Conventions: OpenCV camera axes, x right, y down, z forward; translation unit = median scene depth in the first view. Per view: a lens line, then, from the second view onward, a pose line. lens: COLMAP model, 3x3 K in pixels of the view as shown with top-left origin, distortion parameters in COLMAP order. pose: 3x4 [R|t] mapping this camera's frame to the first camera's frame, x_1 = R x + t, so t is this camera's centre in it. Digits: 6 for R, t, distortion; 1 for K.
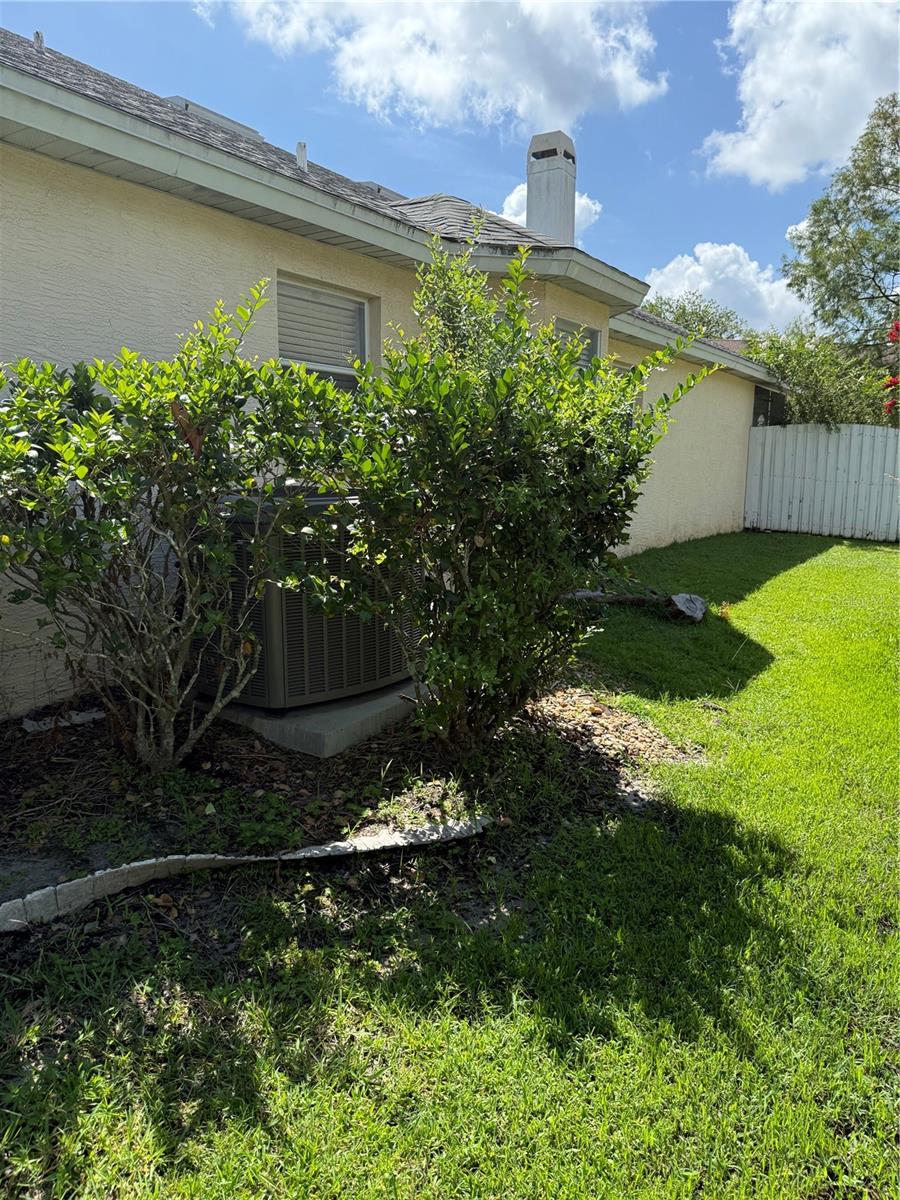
lens RADIAL K [[847.0, 0, 450.0], [0, 847.0, 600.0], [0, 0, 1]] dist [0.047708, -0.069672]
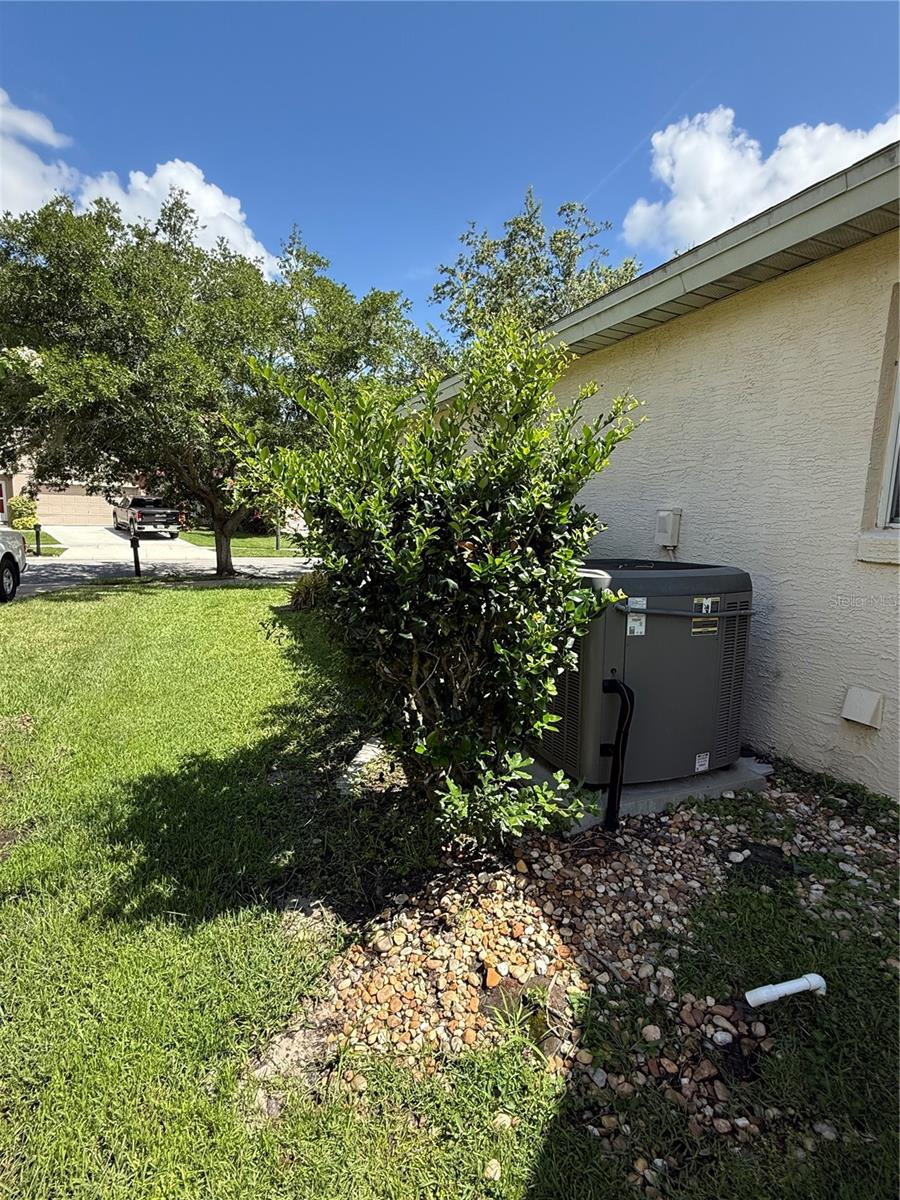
lens RADIAL K [[595.1, 0, 450.0], [0, 595.1, 600.0], [0, 0, 1]] dist [0.000355, 0.000065]
pose [[-0.586277, 0.102855, -0.803555, 0.709777], [-0.162522, 0.956808, 0.241048, -0.302436], [0.793641, 0.271916, -0.544238, 1.643504]]
